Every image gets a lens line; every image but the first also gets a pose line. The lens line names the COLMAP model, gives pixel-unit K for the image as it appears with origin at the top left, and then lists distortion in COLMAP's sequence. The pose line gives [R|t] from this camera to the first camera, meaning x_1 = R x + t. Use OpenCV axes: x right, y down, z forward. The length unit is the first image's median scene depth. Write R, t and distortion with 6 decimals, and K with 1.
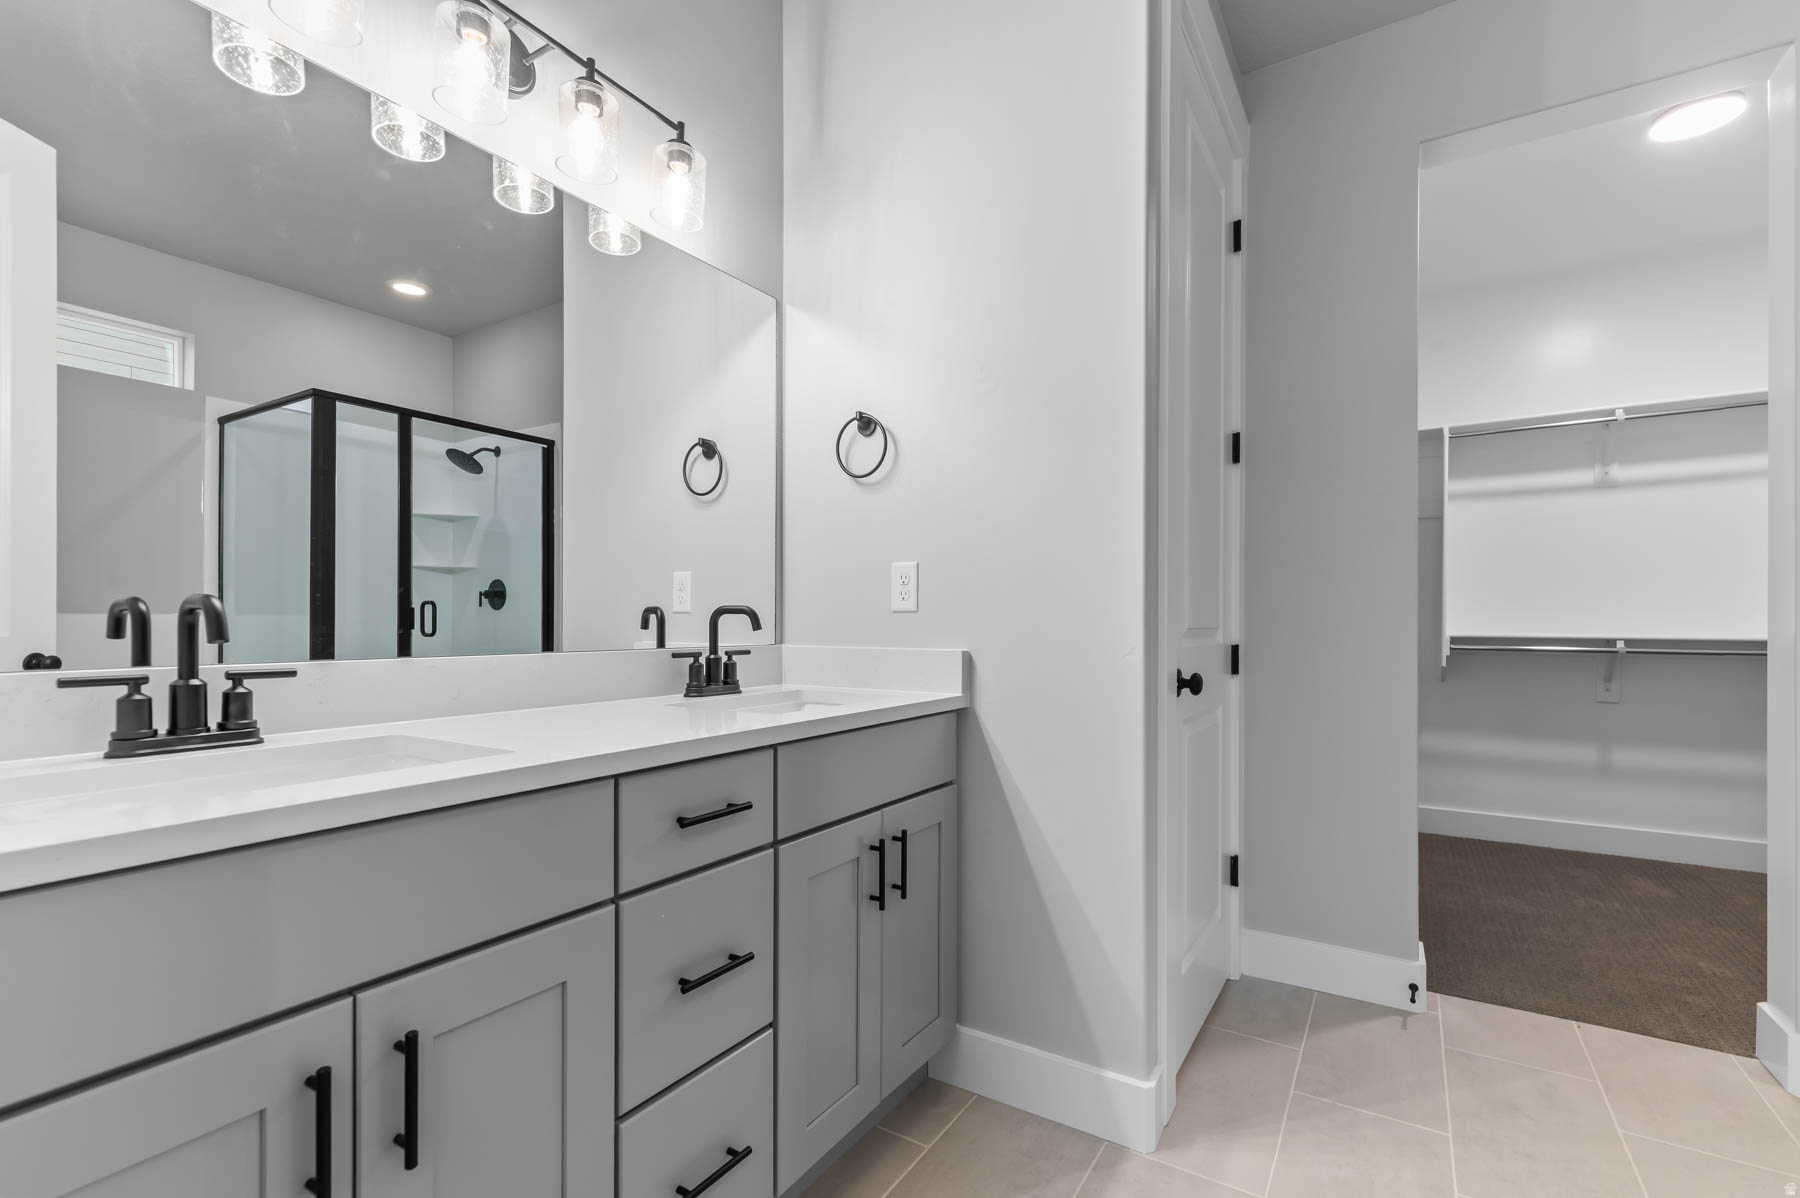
lens RADIAL K [[800.4, 0, 922.8], [0, 800.4, 616.3], [0, 0, 1]] dist [0.018753, 0.000063]
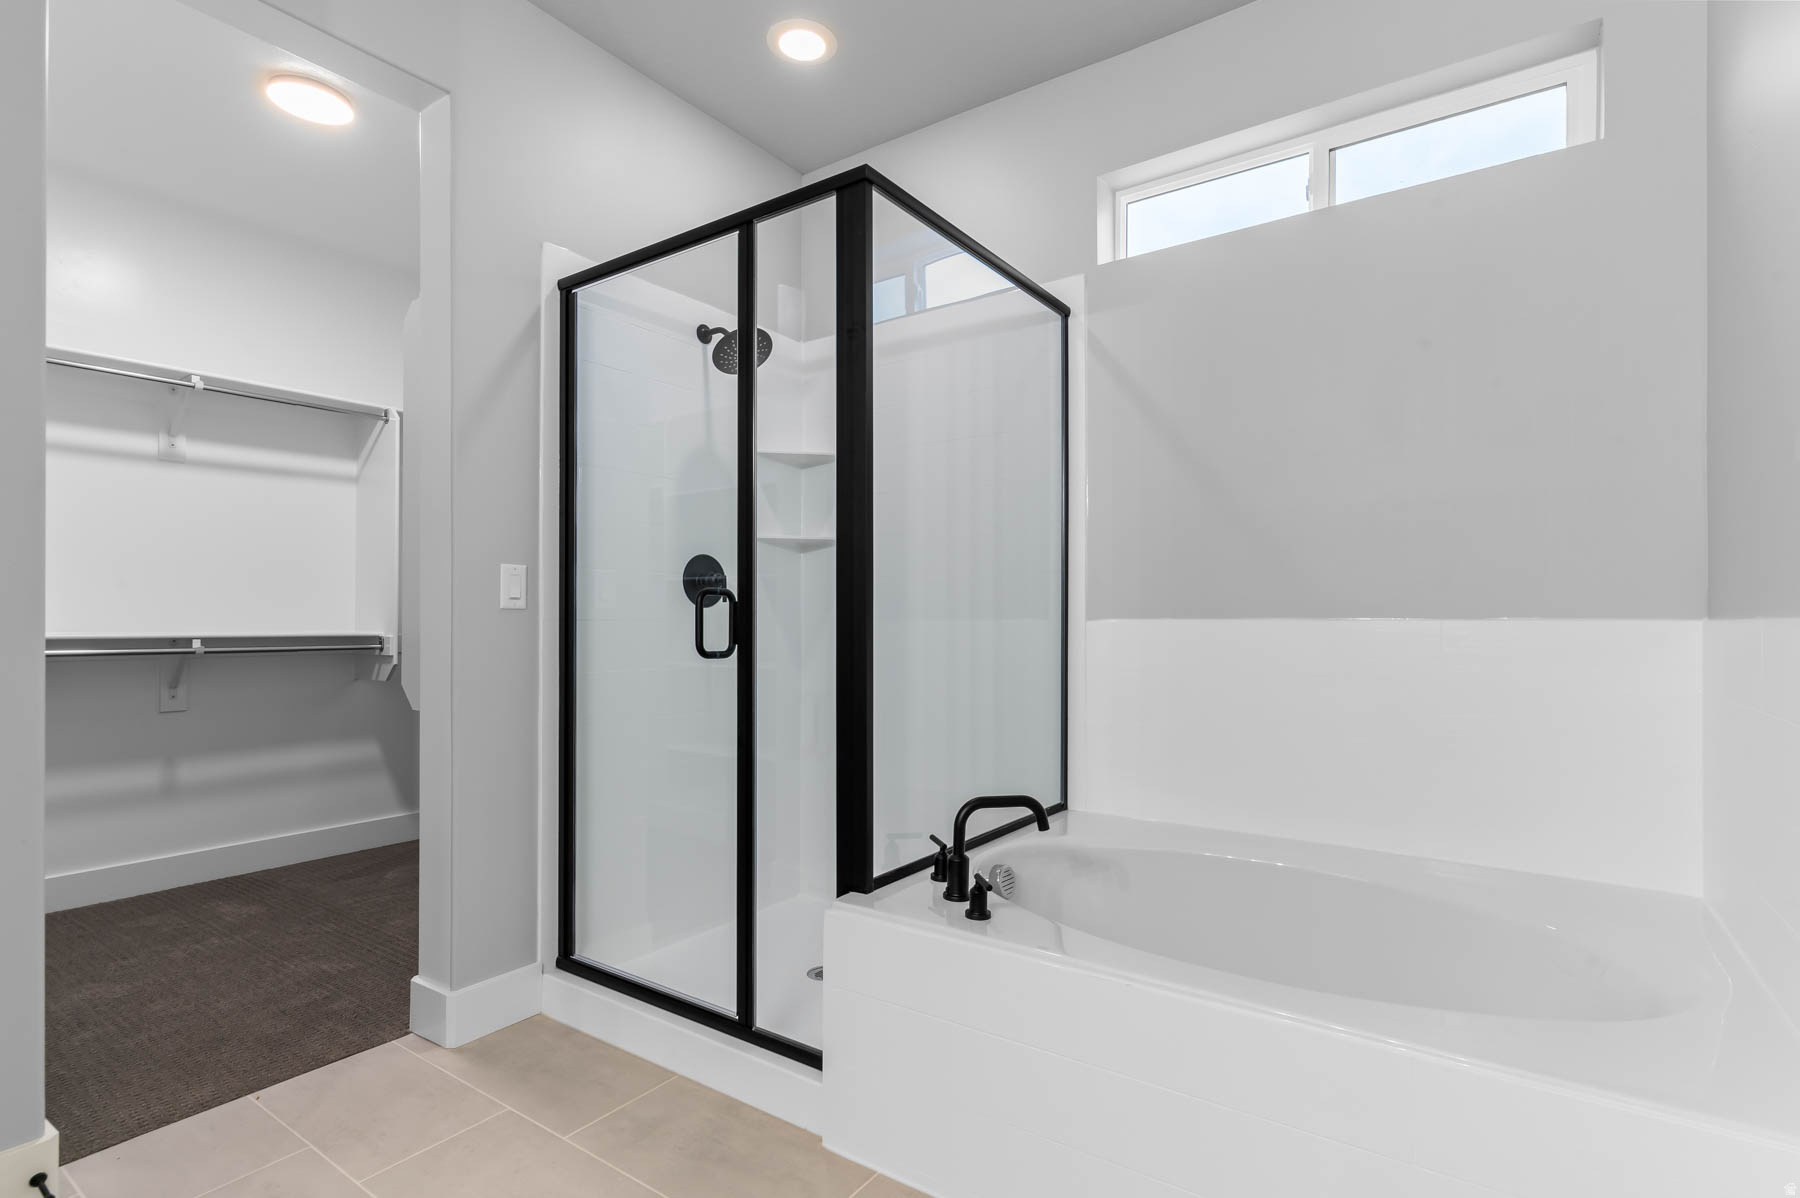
lens RADIAL K [[873.4, 0, 900.5], [0, 873.4, 614.9], [0, 0, 1]] dist [0.012408, -0.000702]
pose [[0.065270, 0.004962, 0.997855, -0.054784], [-0.007257, 0.999964, -0.004498, 0.002986], [-0.997841, -0.006948, 0.065304, 0.238714]]
